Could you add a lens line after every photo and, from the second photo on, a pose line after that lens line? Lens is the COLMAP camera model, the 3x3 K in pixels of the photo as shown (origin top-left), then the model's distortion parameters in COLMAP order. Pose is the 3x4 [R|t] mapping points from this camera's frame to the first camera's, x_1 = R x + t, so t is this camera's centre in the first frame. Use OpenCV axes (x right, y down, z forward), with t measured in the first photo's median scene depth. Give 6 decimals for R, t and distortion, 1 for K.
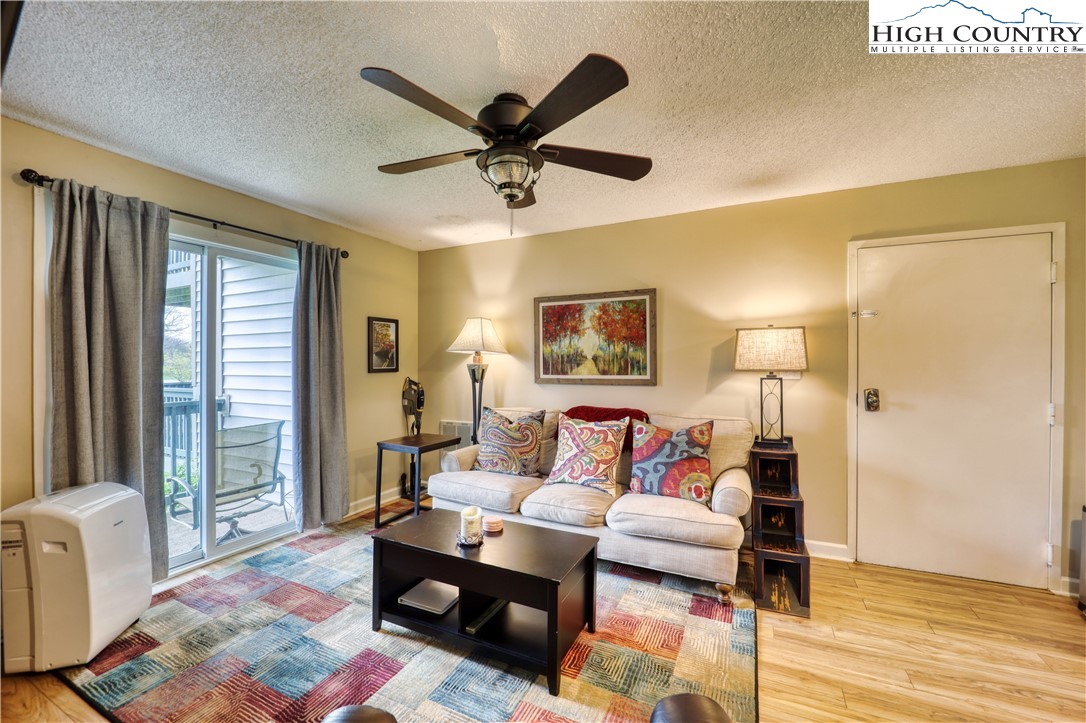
lens RADIAL K [[438.6, 0, 544.6], [0, 438.6, 363.8], [0, 0, 1]] dist [-0.011973, -0.001182]
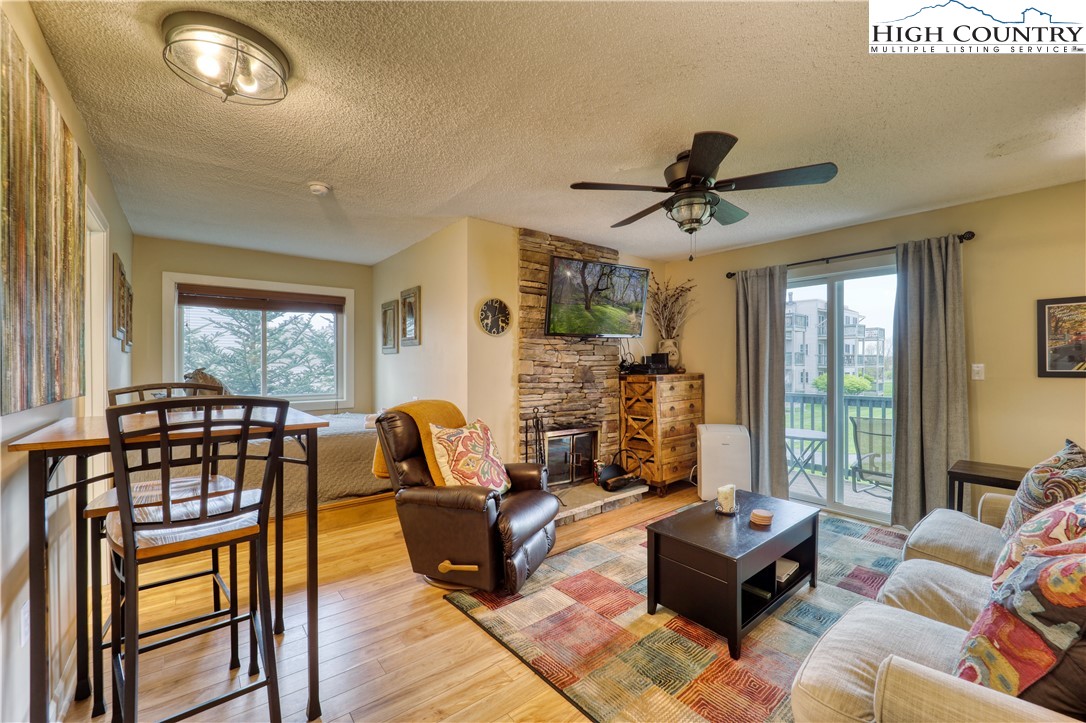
lens RADIAL K [[438.6, 0, 546.0], [0, 438.6, 363.6], [0, 0, 1]] dist [-0.011973, -0.001182]
pose [[-0.410472, 0.000093, -0.911873, 0.810691], [-0.004770, 0.999986, 0.002249, 0.001092], [0.911861, 0.005273, -0.410466, 0.748838]]
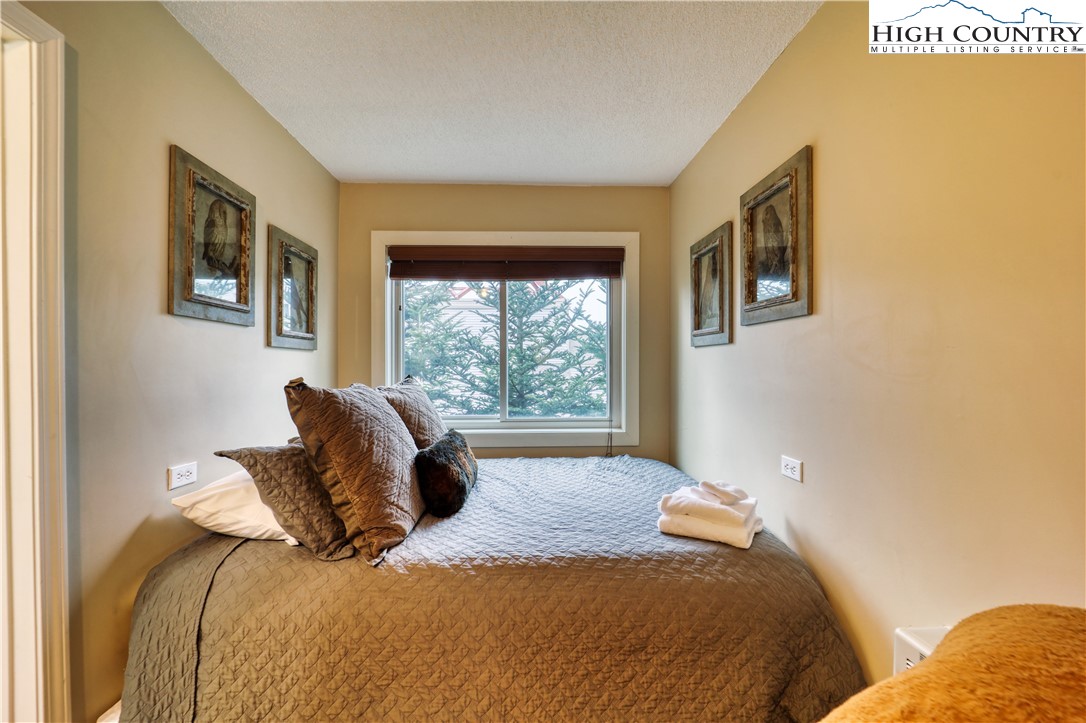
lens RADIAL K [[438.6, 0, 541.4], [0, 438.6, 366.2], [0, 0, 1]] dist [-0.011973, -0.001182]
pose [[-0.876228, 0.002262, -0.481892, 0.196105], [-0.002490, 0.999954, 0.009220, -0.000048], [0.481891, 0.009279, -0.876182, 0.087414]]
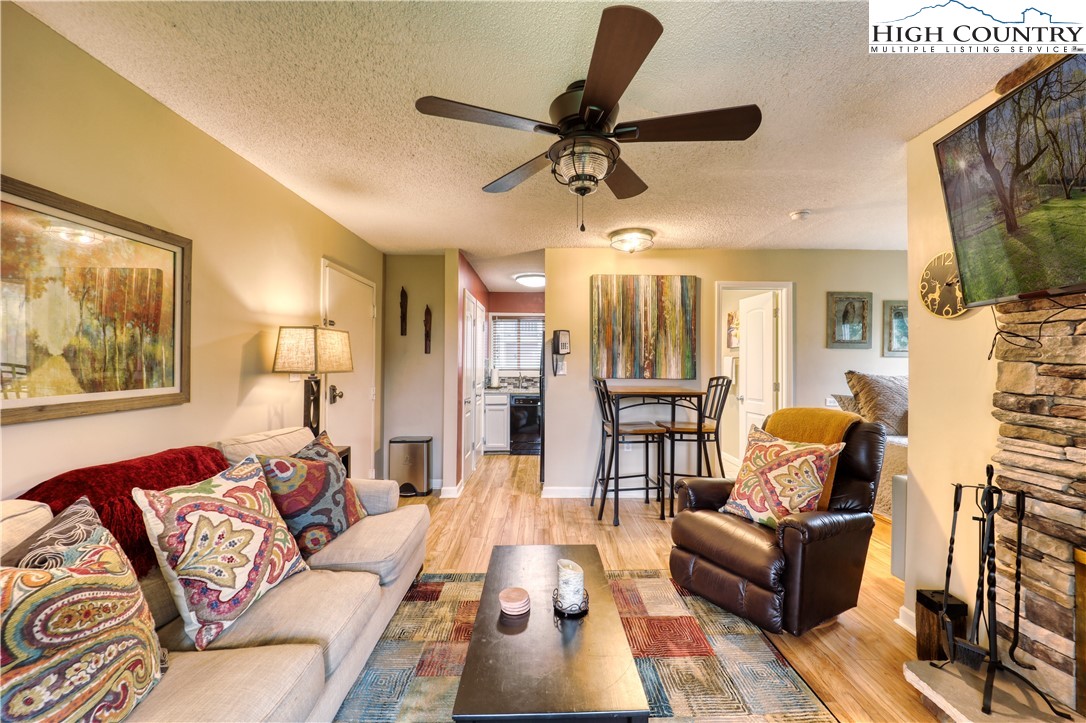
lens RADIAL K [[438.6, 0, 536.2], [0, 438.6, 361.0], [0, 0, 1]] dist [-0.011973, -0.001182]
pose [[-0.431198, 0.003763, 0.902250, -0.582077], [0.001419, 0.999993, -0.003492, -0.005100], [-0.902256, -0.000226, -0.431200, 0.989191]]
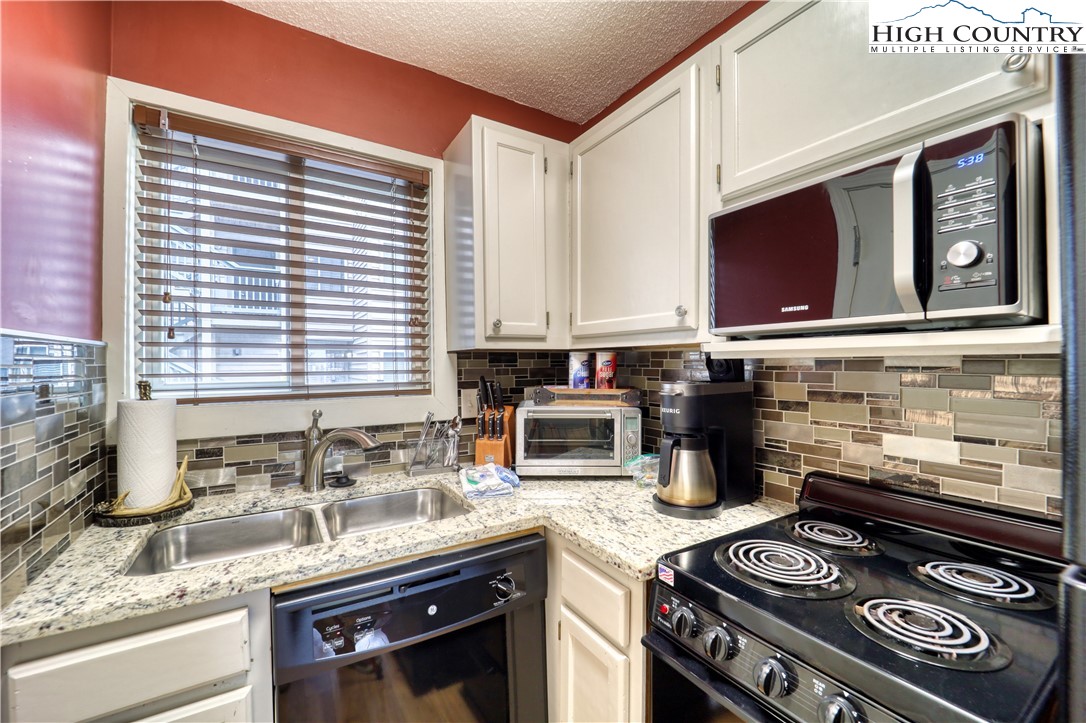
lens RADIAL K [[438.6, 0, 545.6], [0, 438.6, 361.9], [0, 0, 1]] dist [-0.011973, -0.001182]
pose [[-0.860199, 0.003144, 0.509948, 1.085072], [0.005501, 0.999980, 0.003114, -0.003832], [-0.509928, 0.005484, -0.860200, 0.344269]]
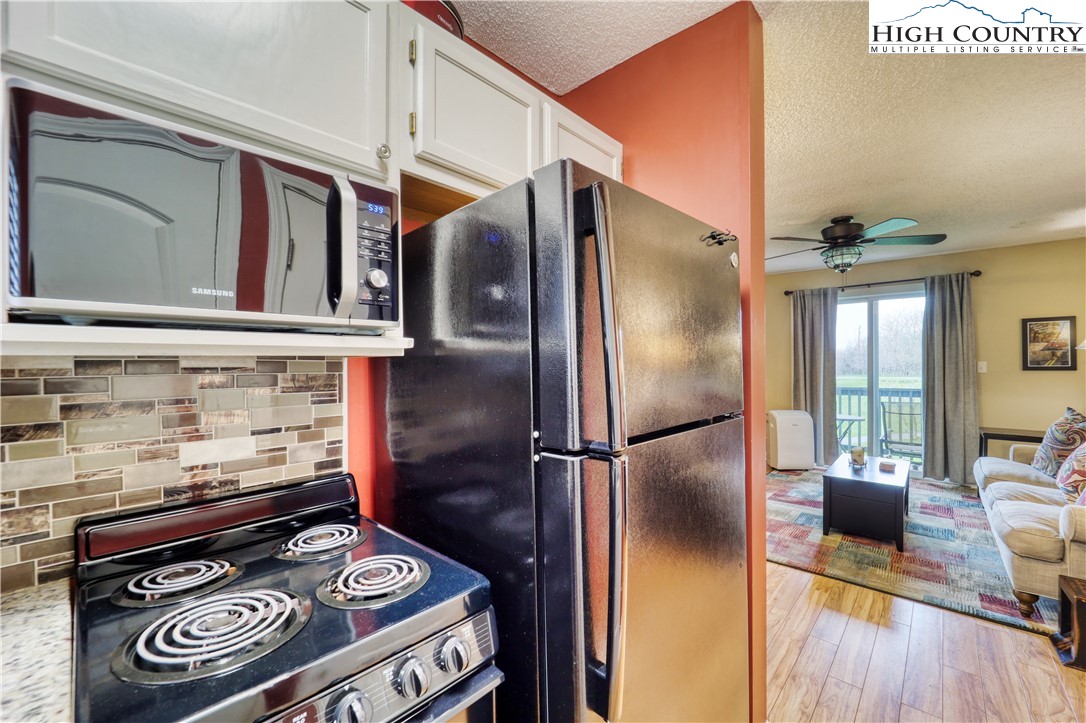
lens RADIAL K [[438.6, 0, 547.6], [0, 438.6, 364.3], [0, 0, 1]] dist [-0.011973, -0.001182]
pose [[-0.270733, 0.004410, -0.962644, 1.310975], [0.001110, 0.999990, 0.004268, -0.000121], [0.962654, 0.000087, -0.270735, 0.205967]]
